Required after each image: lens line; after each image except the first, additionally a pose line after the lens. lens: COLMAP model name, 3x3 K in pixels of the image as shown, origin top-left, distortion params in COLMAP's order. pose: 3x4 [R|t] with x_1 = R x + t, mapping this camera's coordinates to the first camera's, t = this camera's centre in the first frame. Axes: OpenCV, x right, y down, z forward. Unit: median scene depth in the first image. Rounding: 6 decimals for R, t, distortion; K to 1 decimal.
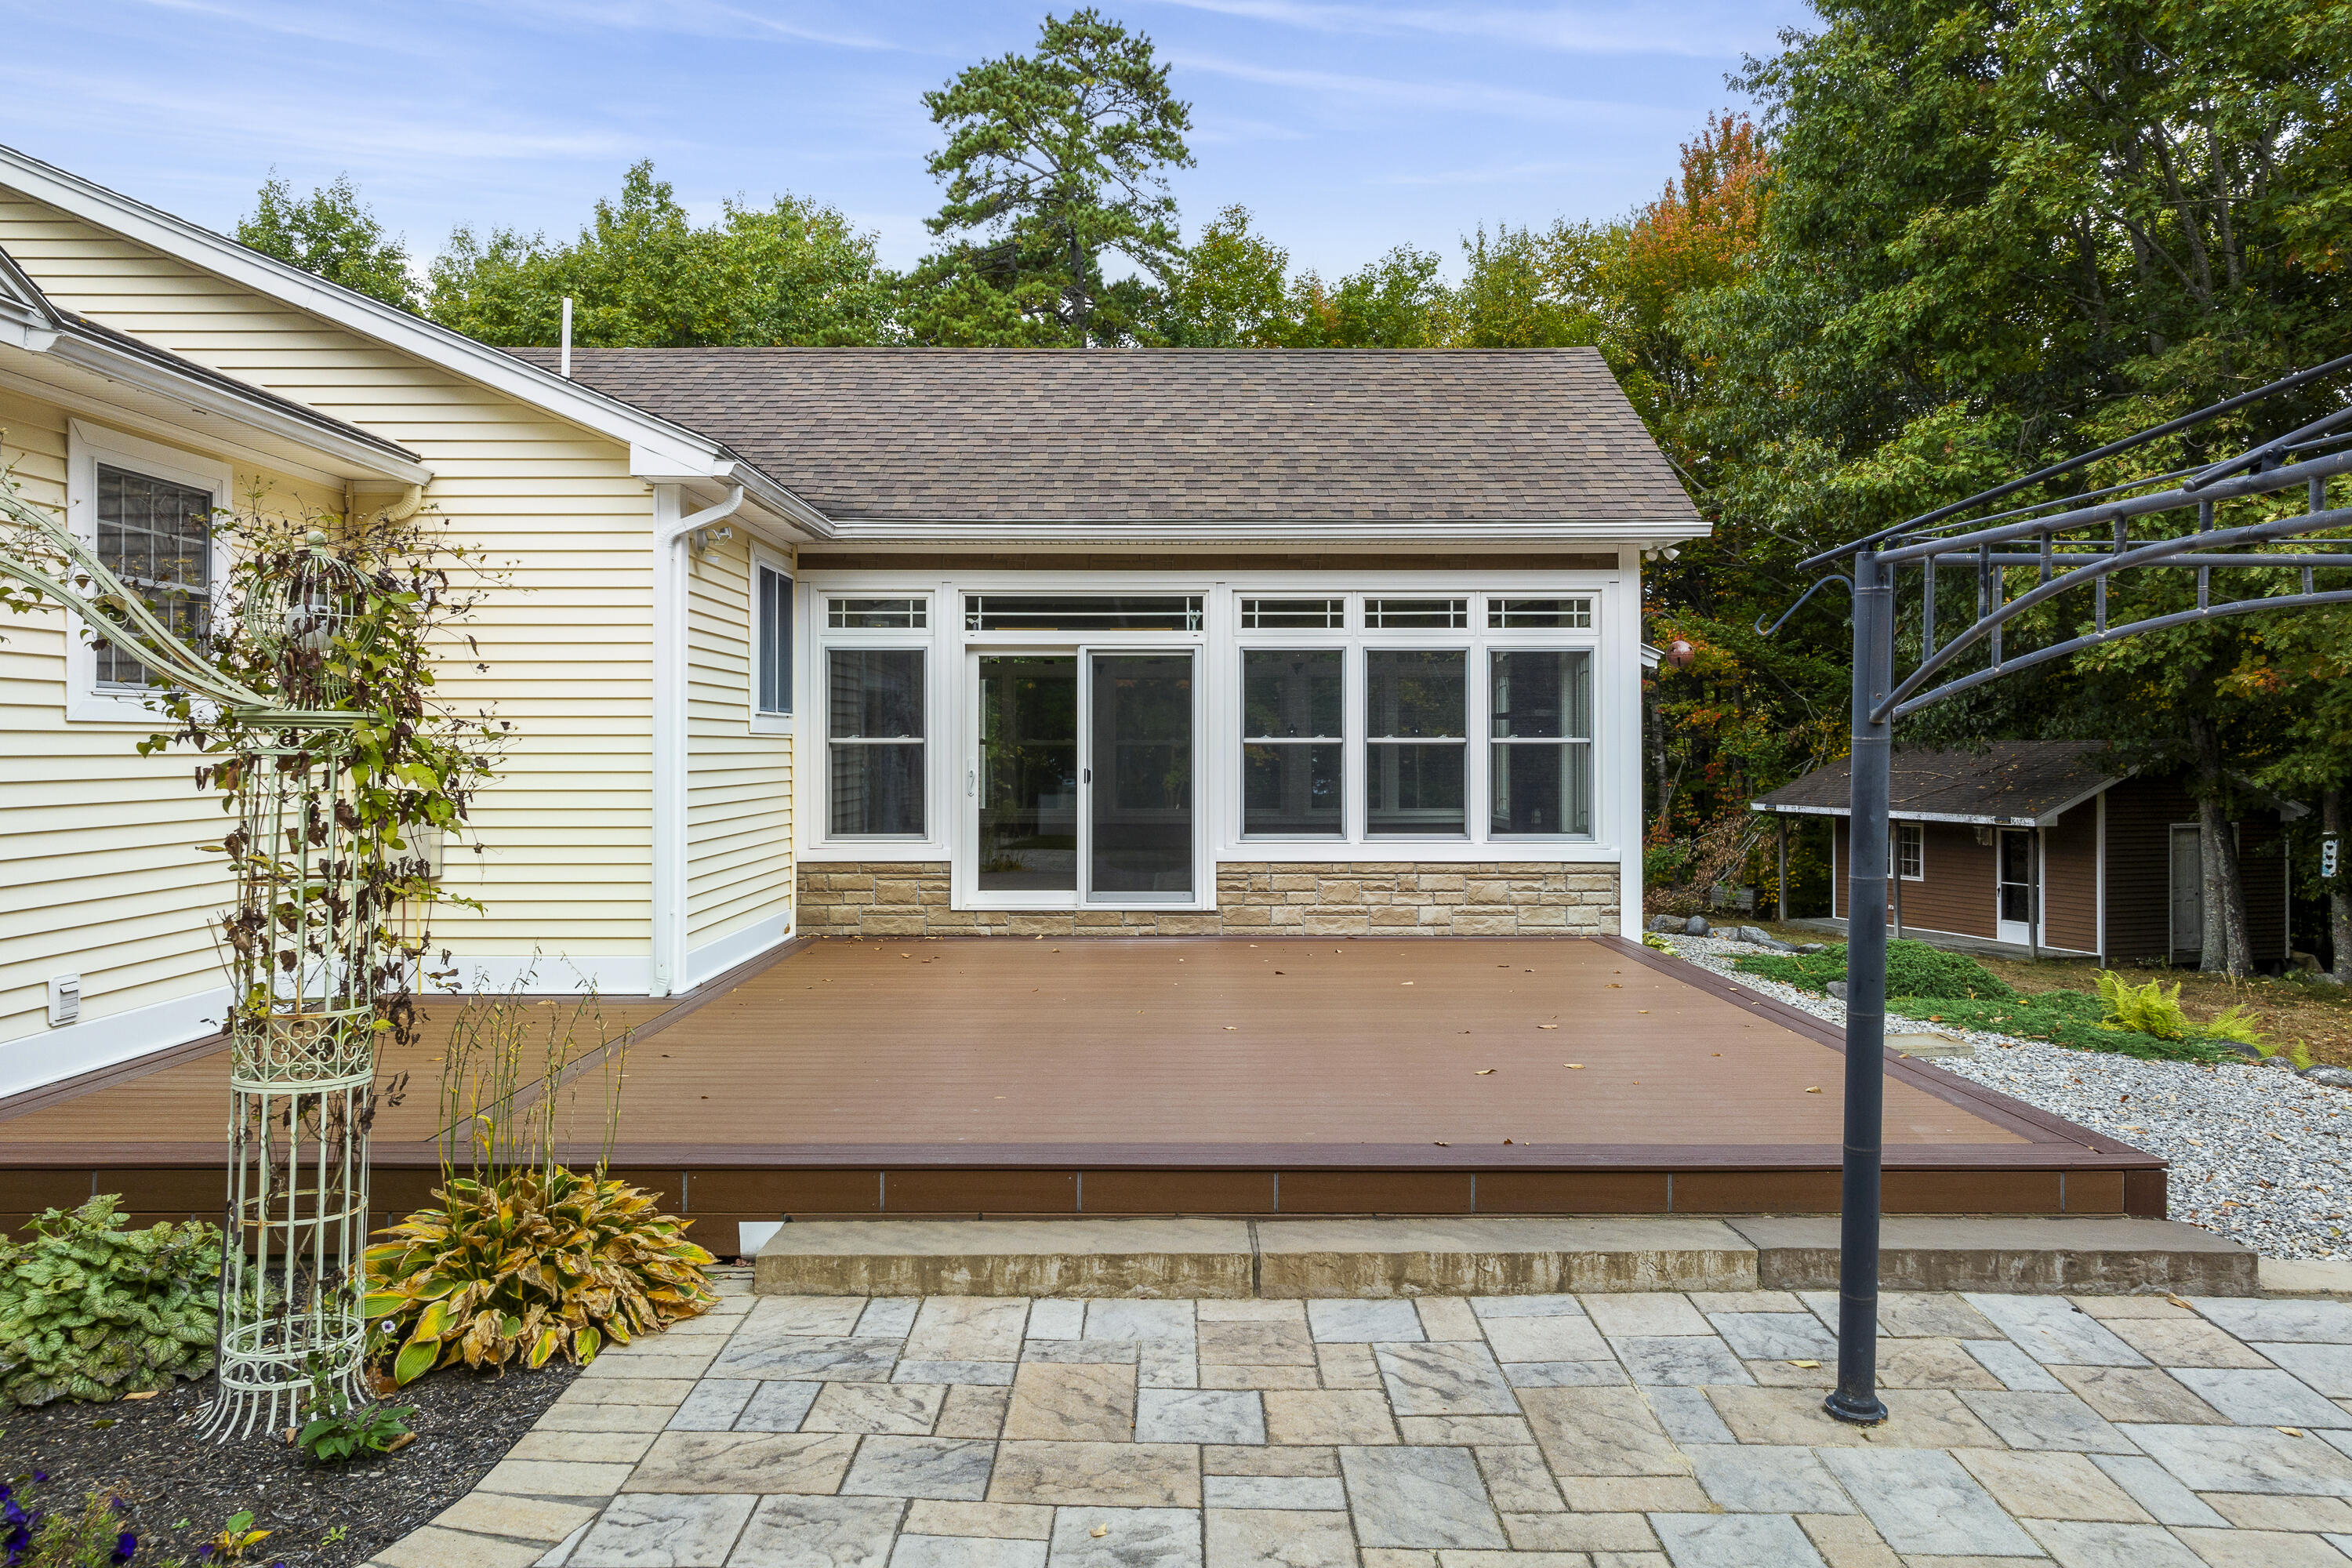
lens RADIAL K [[1641.0, 0, 1172.8], [0, 1641.0, 734.3], [0, 0, 1]] dist [-0.001655, -0.006179]
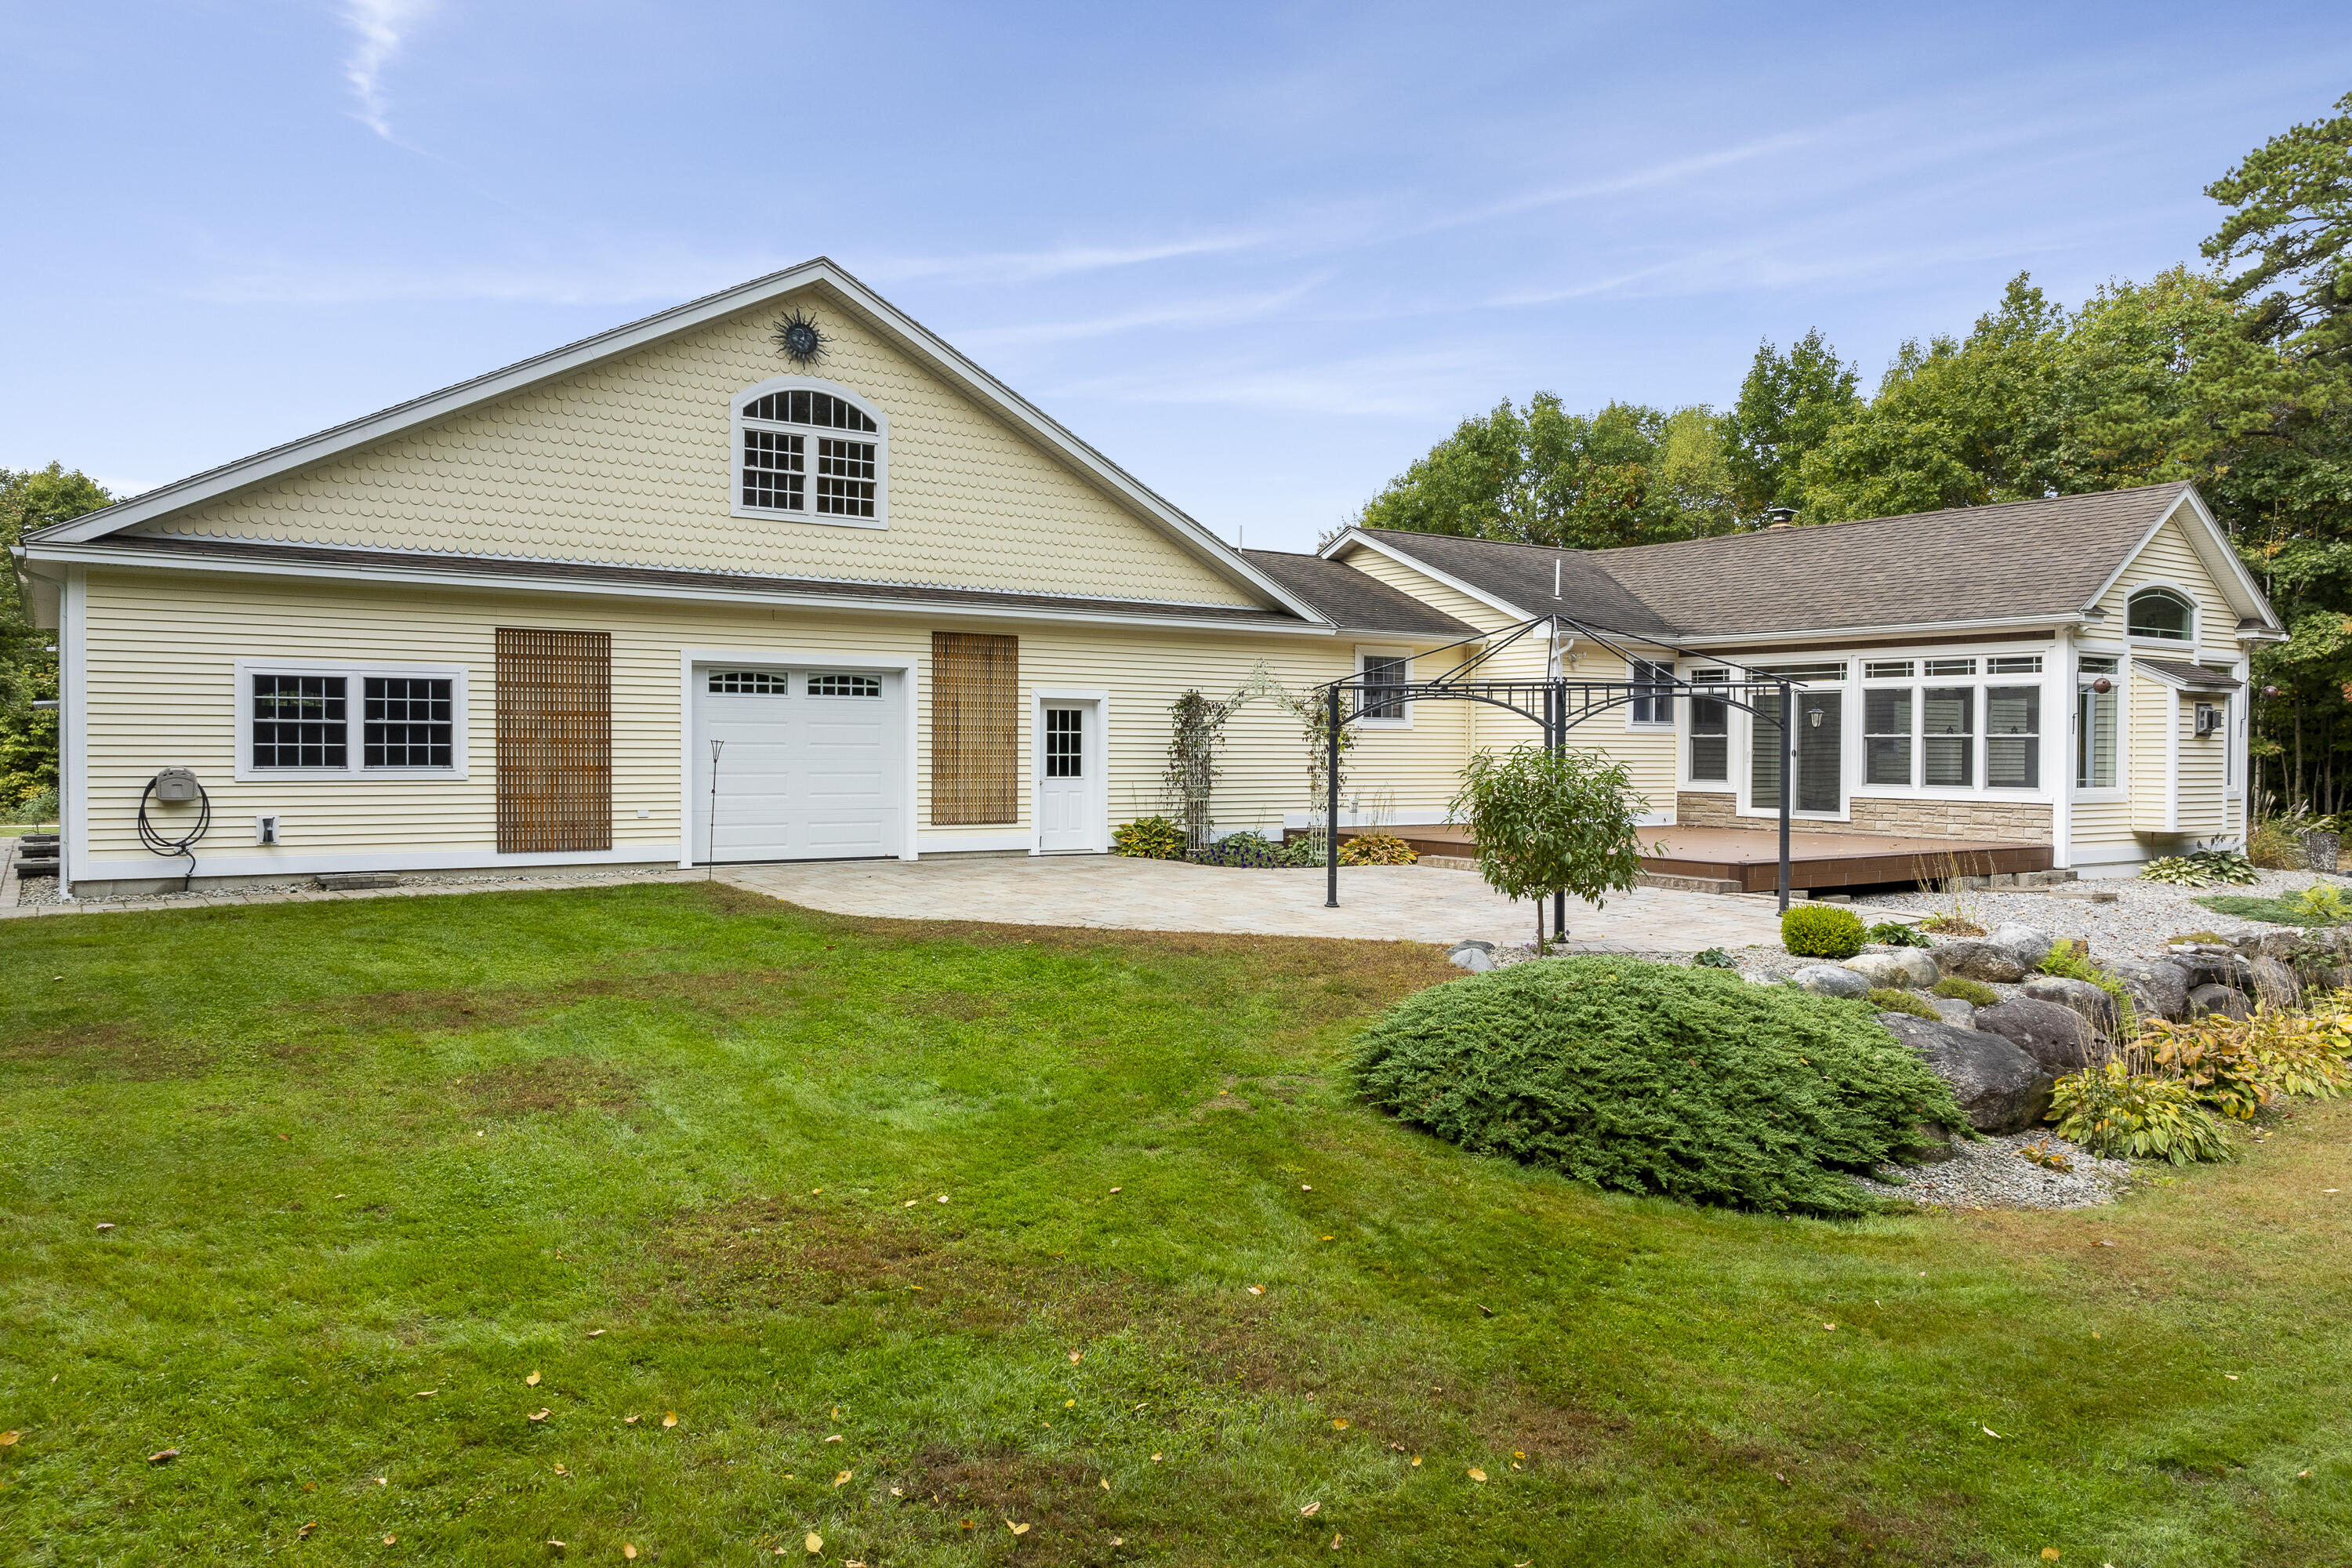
lens RADIAL K [[1640.3, 0, 1176.0], [0, 1640.3, 784.0], [0, 0, 1]] dist [0.002101, -0.011295]
pose [[0.566756, 0.024286, -0.823528, 0.777756], [-0.003950, 0.999634, 0.026761, 0.008073], [0.823876, -0.011914, 0.566645, -0.513701]]
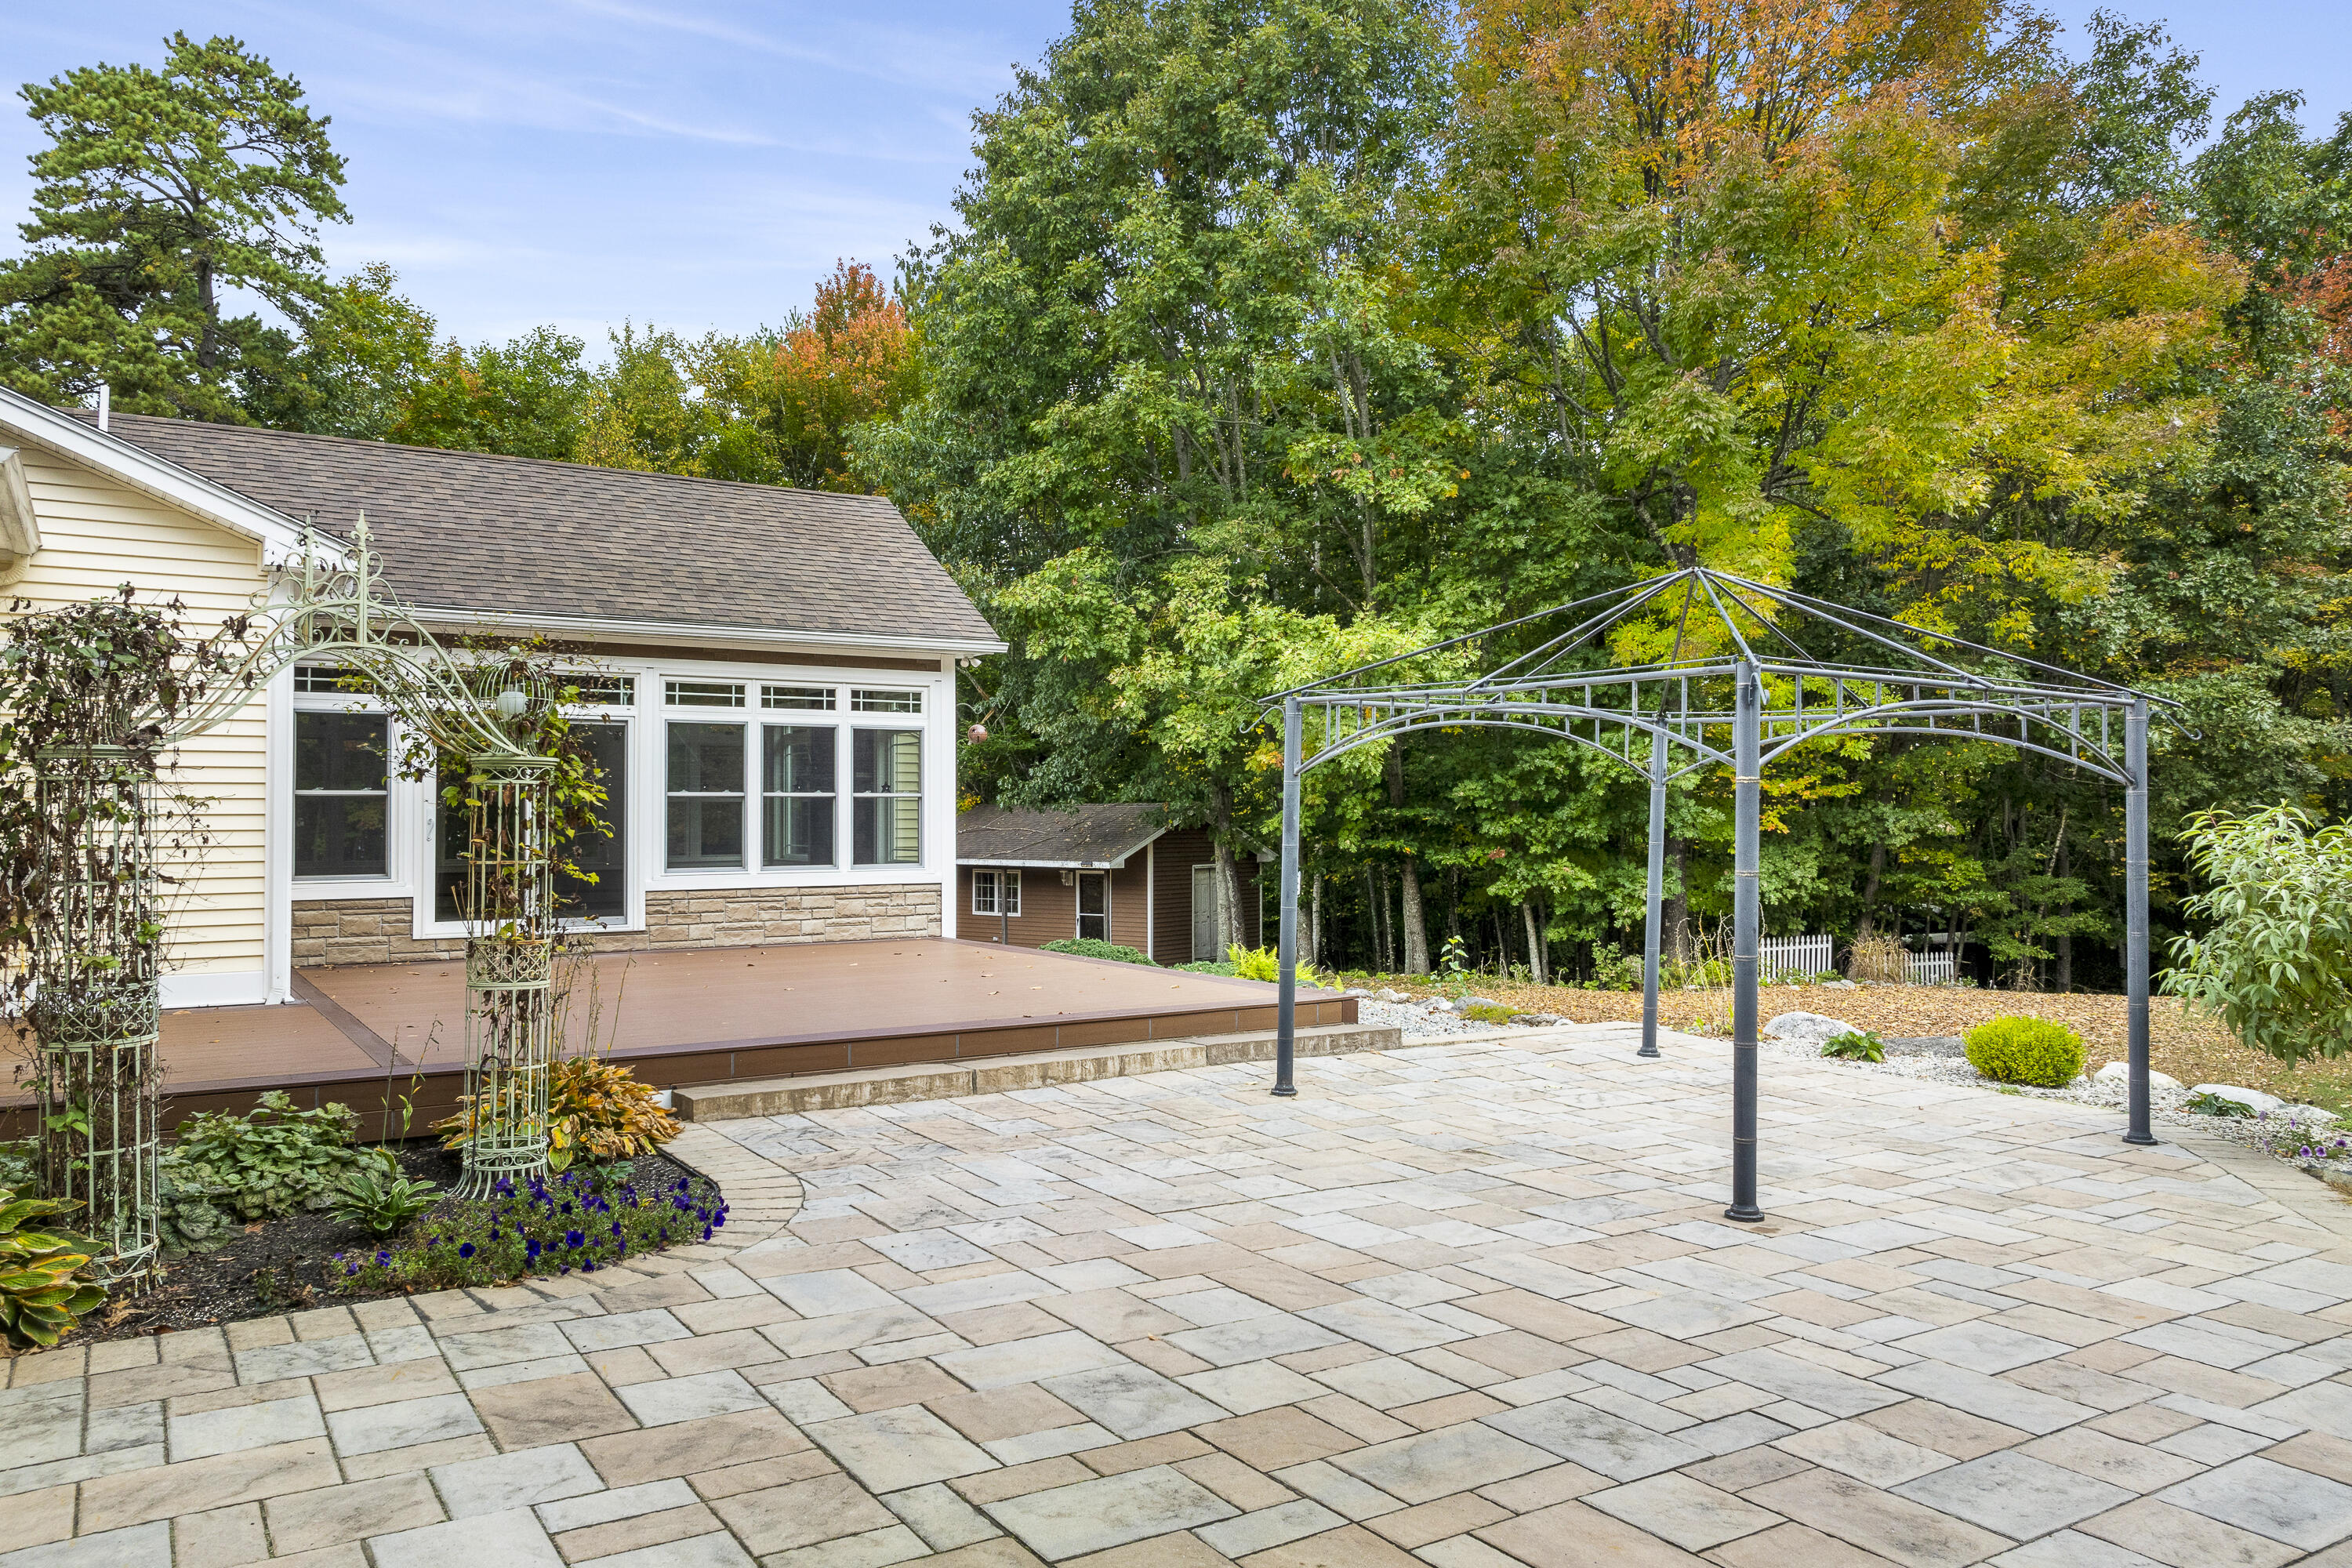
lens RADIAL K [[1635.9, 0, 1176.0], [0, 1635.9, 784.0], [0, 0, 1]] dist [-0.008524, 0.000220]
pose [[0.835640, 0.007723, 0.549223, -0.208380], [-0.000614, 0.999914, -0.013127, 0.008067], [-0.549277, 0.010632, 0.835573, -0.170454]]
